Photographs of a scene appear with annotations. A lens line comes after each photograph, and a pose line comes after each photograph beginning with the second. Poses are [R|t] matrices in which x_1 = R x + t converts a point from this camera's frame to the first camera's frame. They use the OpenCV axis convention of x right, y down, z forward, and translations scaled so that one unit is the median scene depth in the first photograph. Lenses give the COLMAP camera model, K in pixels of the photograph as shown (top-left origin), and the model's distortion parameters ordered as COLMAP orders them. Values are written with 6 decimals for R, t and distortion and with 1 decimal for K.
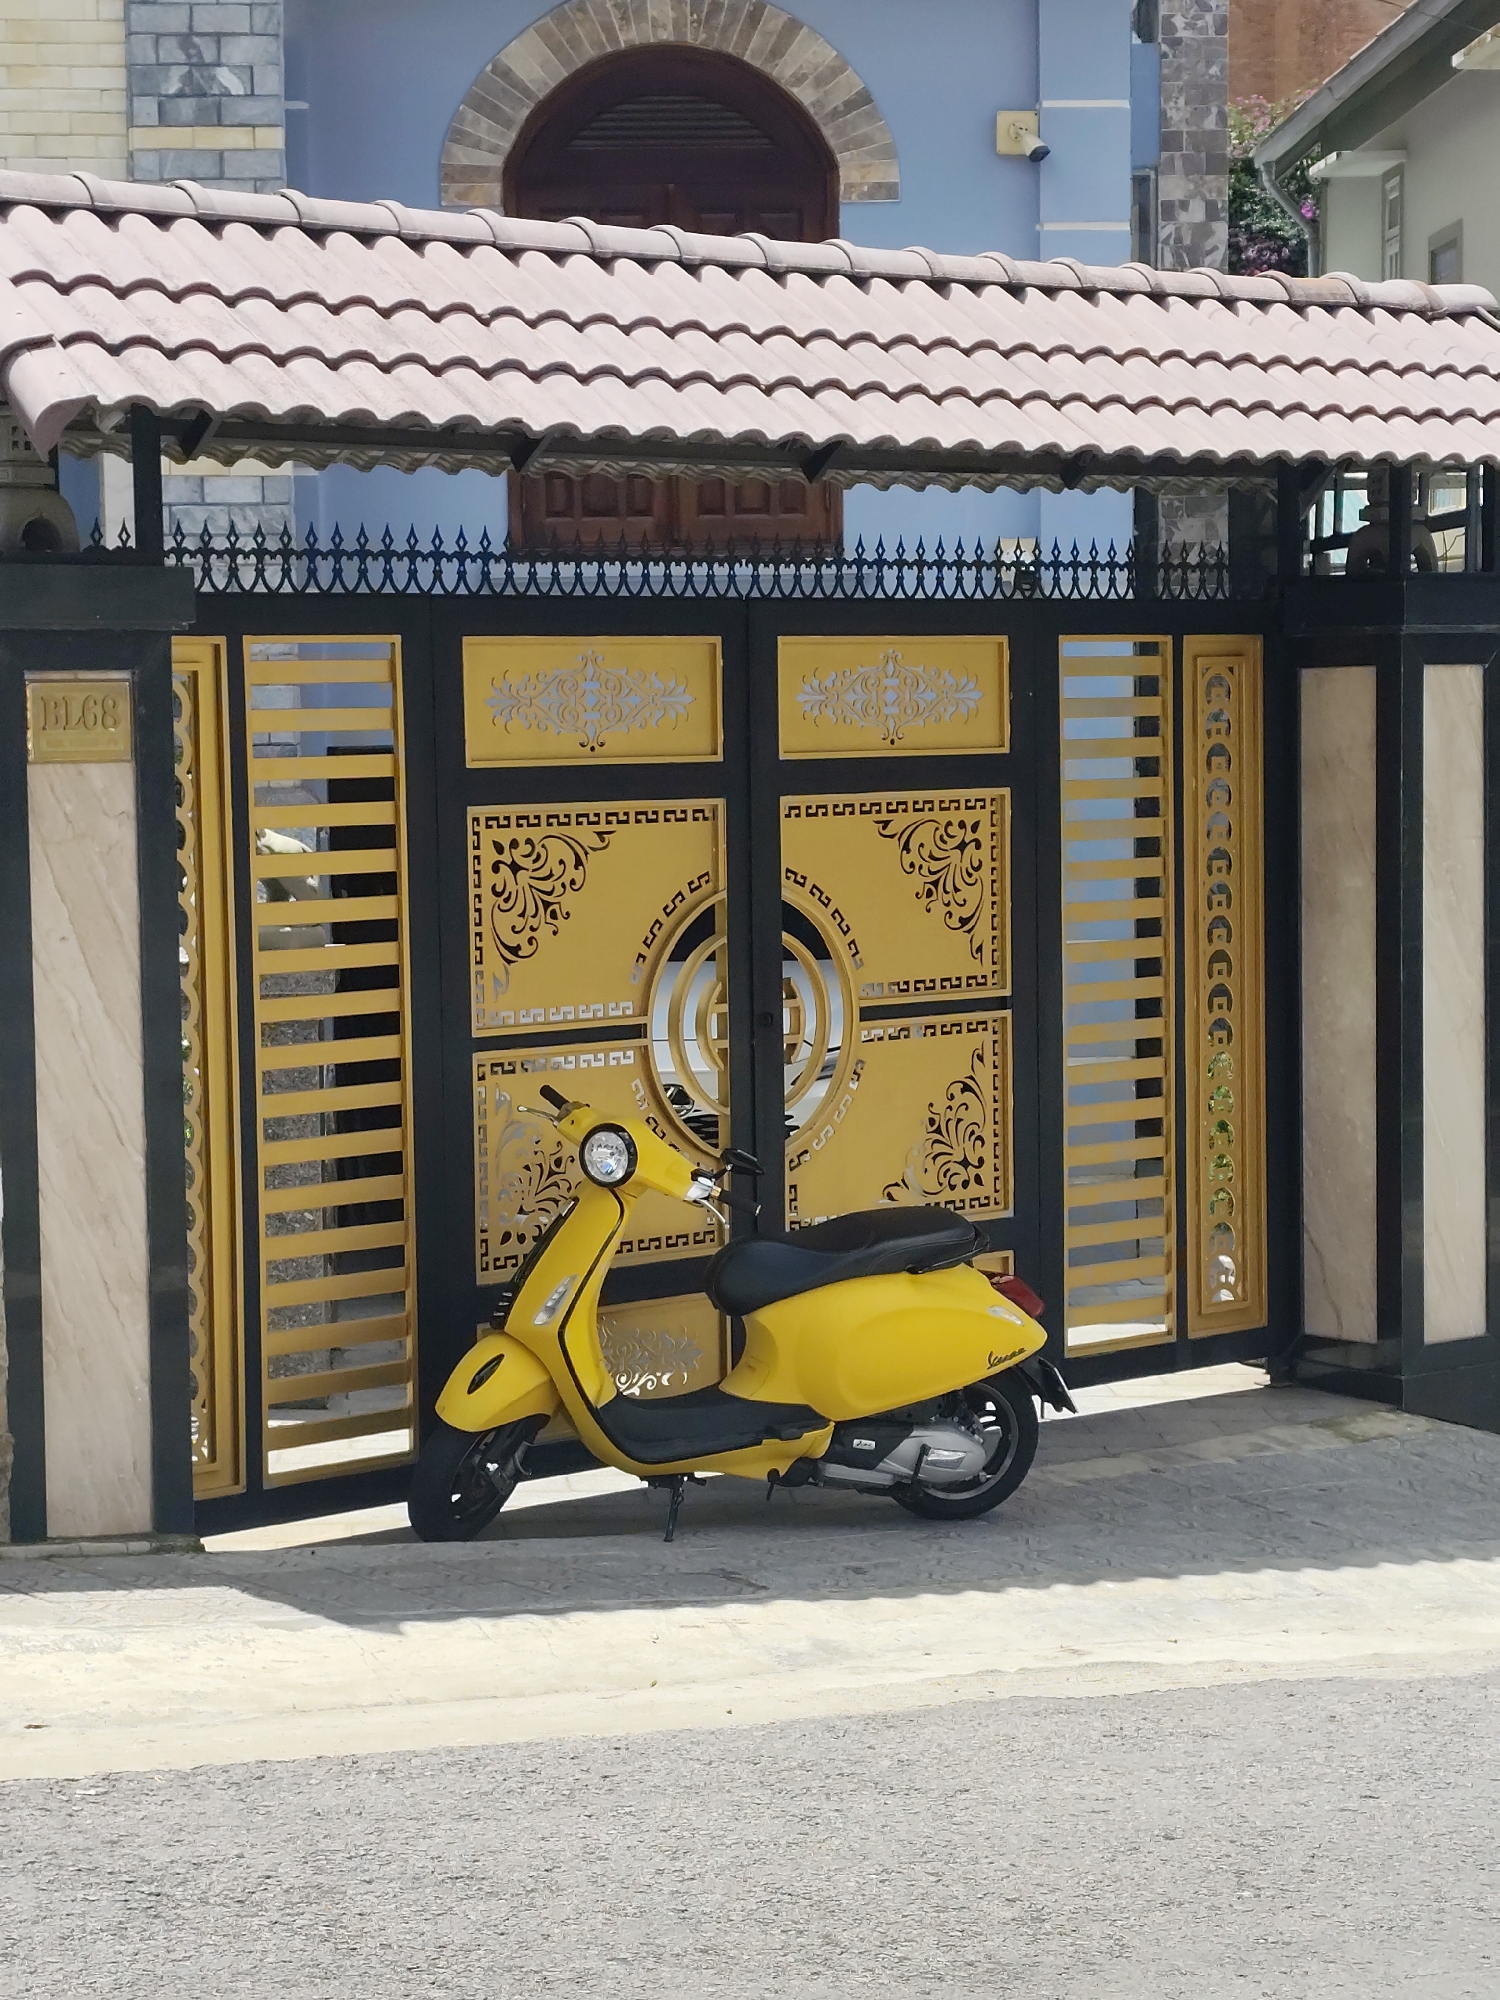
lens RADIAL K [[4176.5, 0, 750.0], [0, 4176.5, 1000.0], [0, 0, 1]] dist [0.291262, -1.478651]
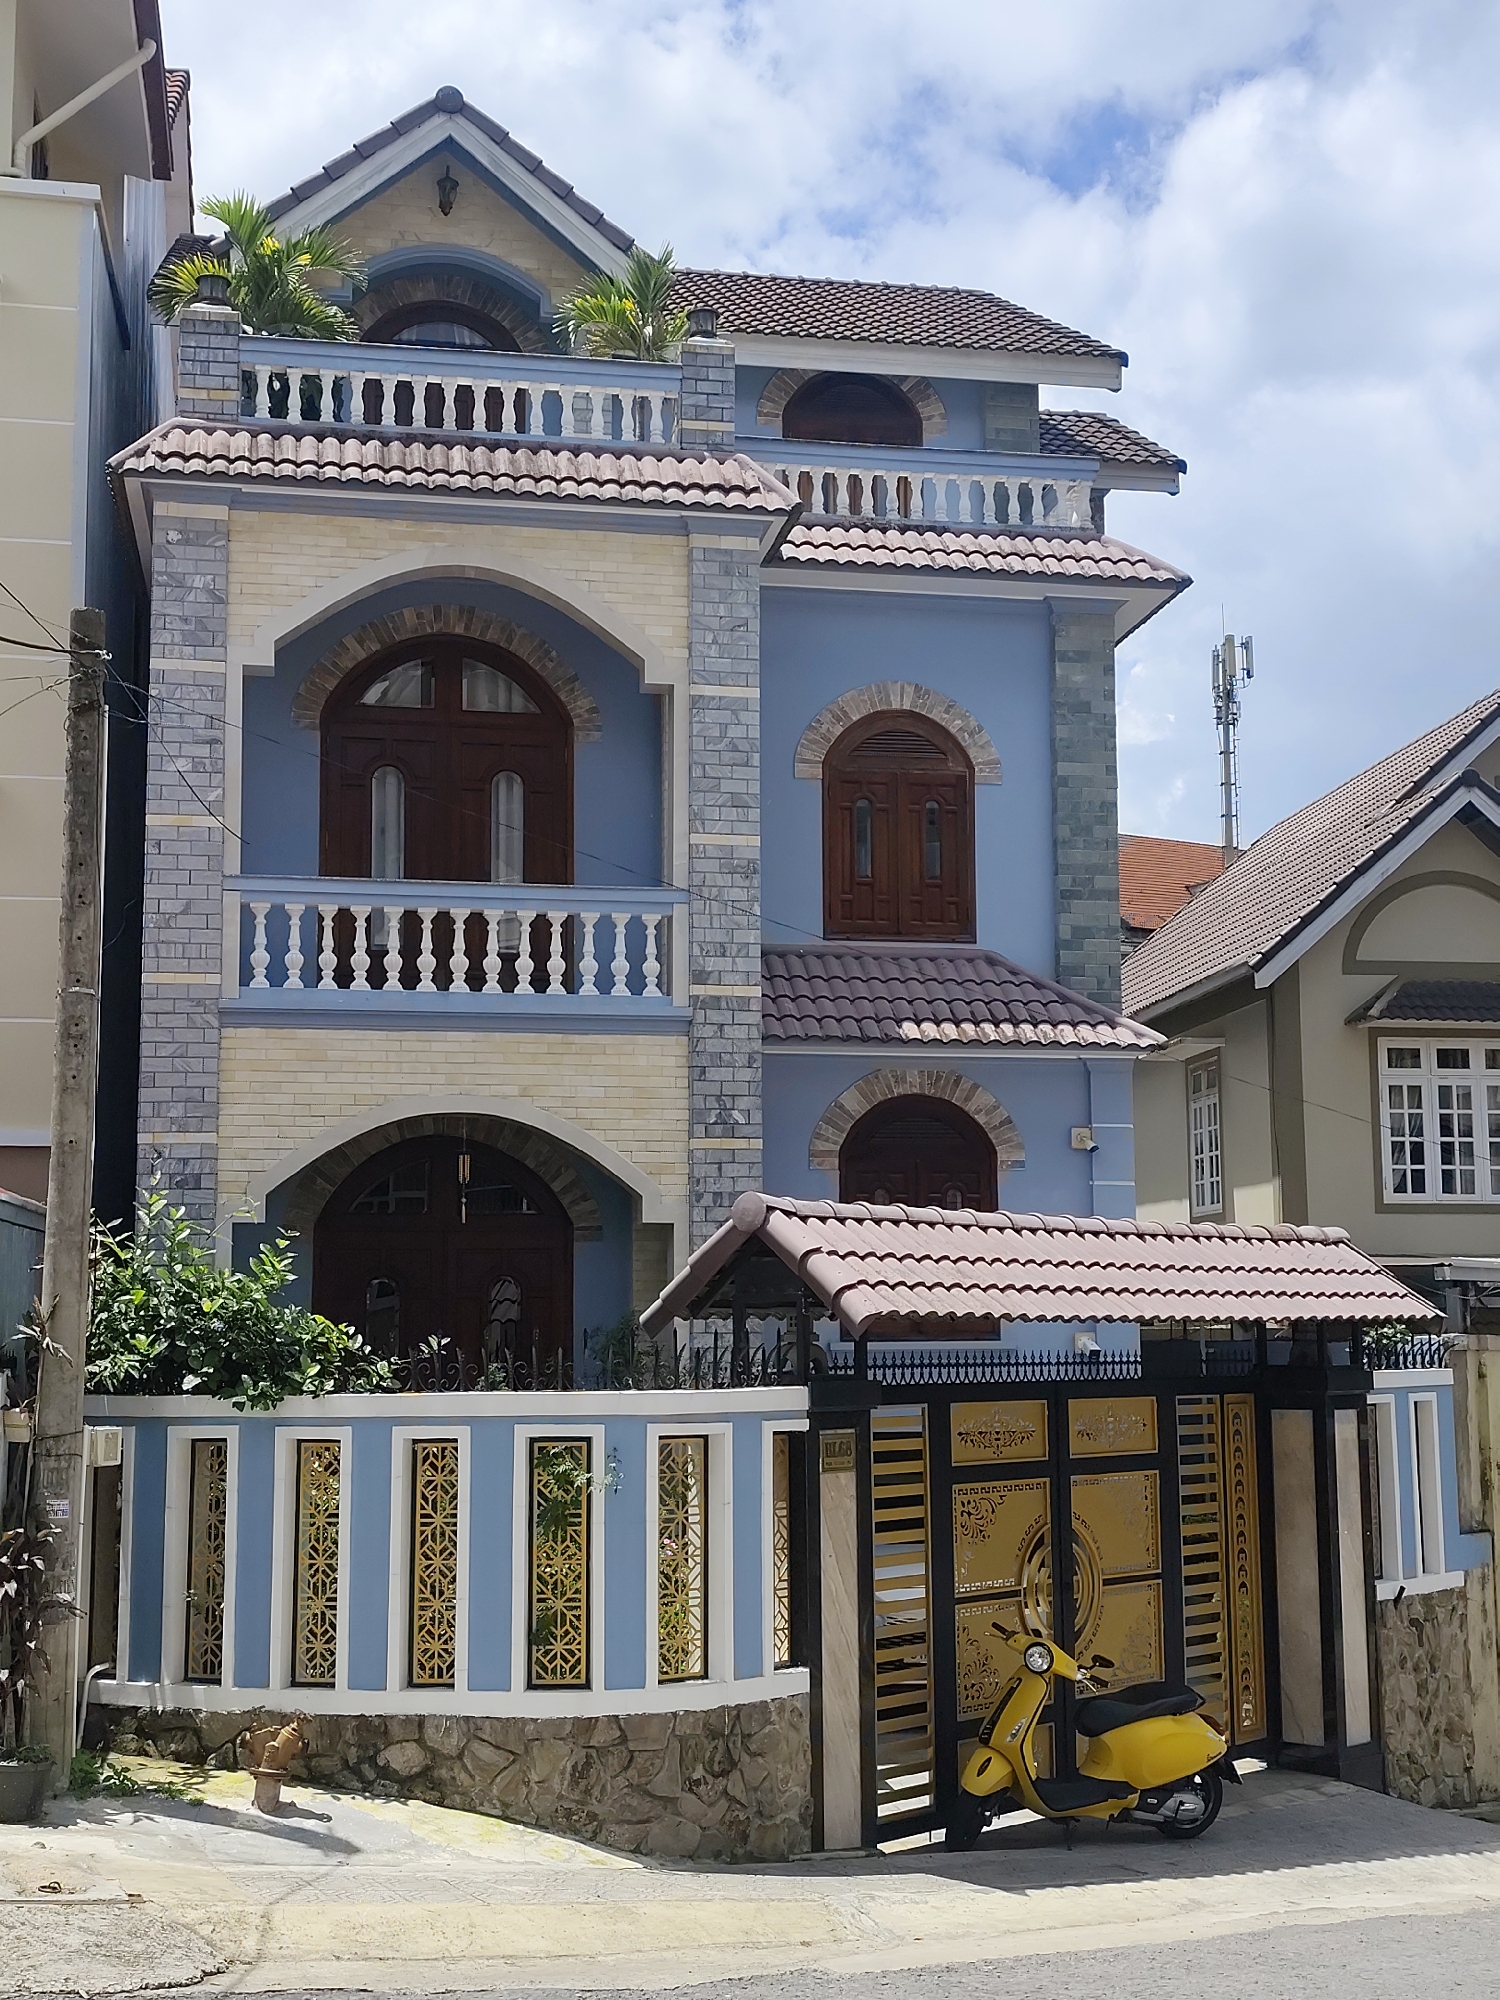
lens RADIAL K [[2425.6, 0, 750.0], [0, 2425.6, 1000.0], [0, 0, 1]] dist [0.006364, -0.030347]
pose [[0.996230, 0.022928, 0.083665, -0.270088], [-0.005019, 0.978058, -0.208271, -0.029398], [-0.086604, 0.207066, 0.974486, -0.225369]]
